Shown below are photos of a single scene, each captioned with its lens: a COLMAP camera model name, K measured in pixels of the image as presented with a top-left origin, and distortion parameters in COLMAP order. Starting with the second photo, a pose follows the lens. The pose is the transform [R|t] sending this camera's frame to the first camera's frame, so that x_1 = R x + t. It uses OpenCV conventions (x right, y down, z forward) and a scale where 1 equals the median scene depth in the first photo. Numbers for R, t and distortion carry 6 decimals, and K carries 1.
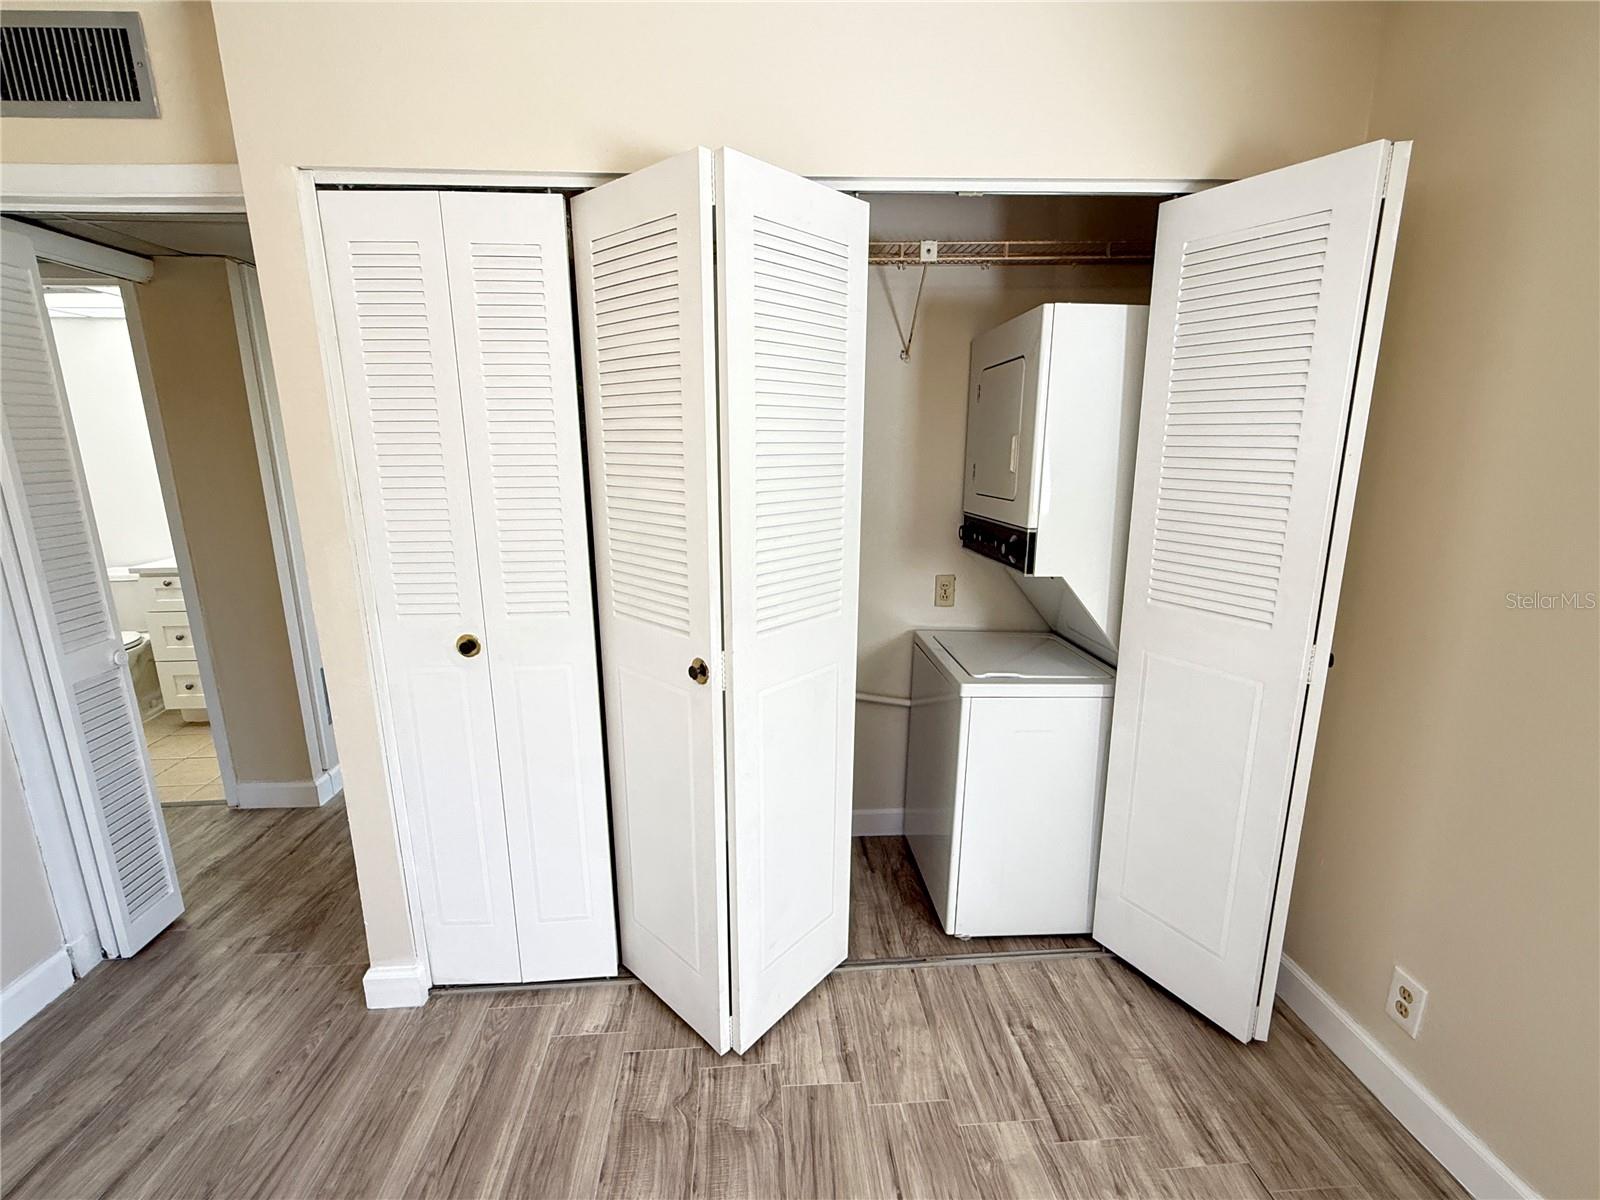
lens RADIAL K [[755.1, 0, 797.2], [0, 755.1, 611.0], [0, 0, 1]] dist [0.014611, -0.000606]
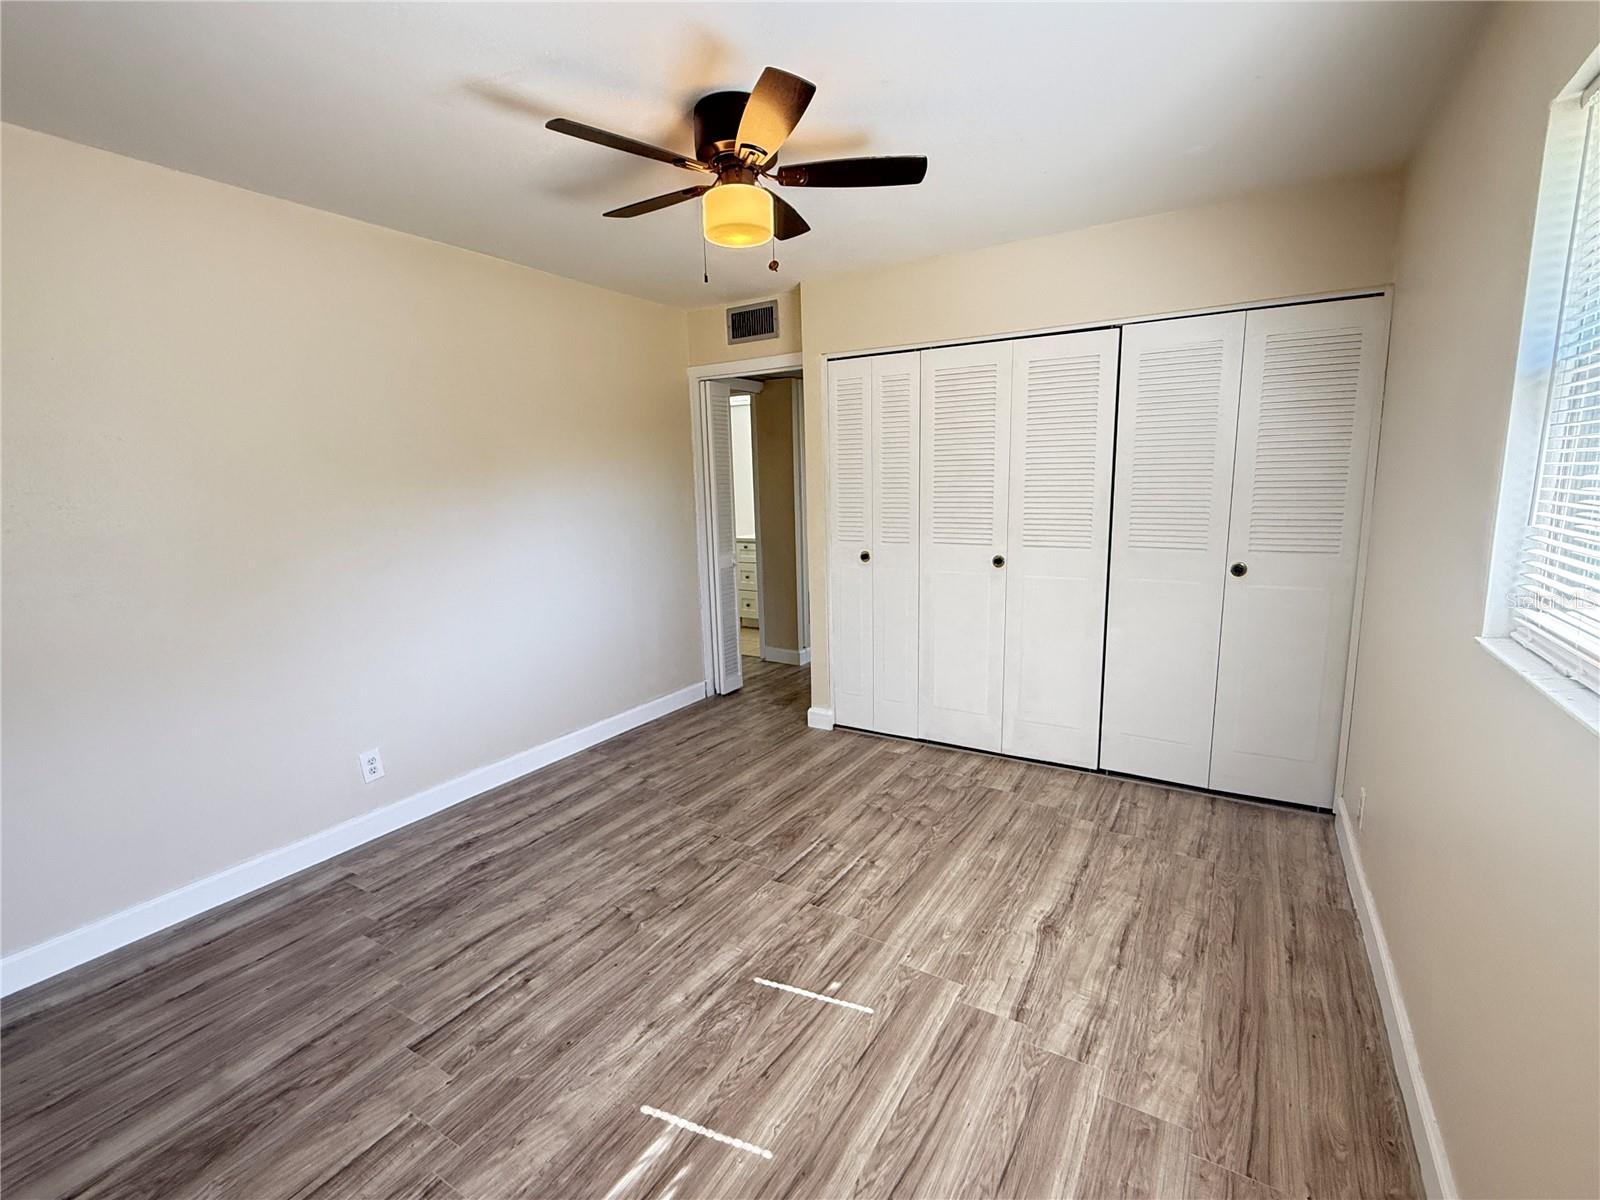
lens RADIAL K [[730.4, 0, 797.4], [0, 730.4, 600.5], [0, 0, 1]] dist [0.000455, -0.000093]
pose [[0.825512, 0.087346, -0.557585, 0.499819], [-0.112080, 0.993646, -0.010282, 0.182293], [0.553144, 0.070982, 0.830056, -0.710385]]
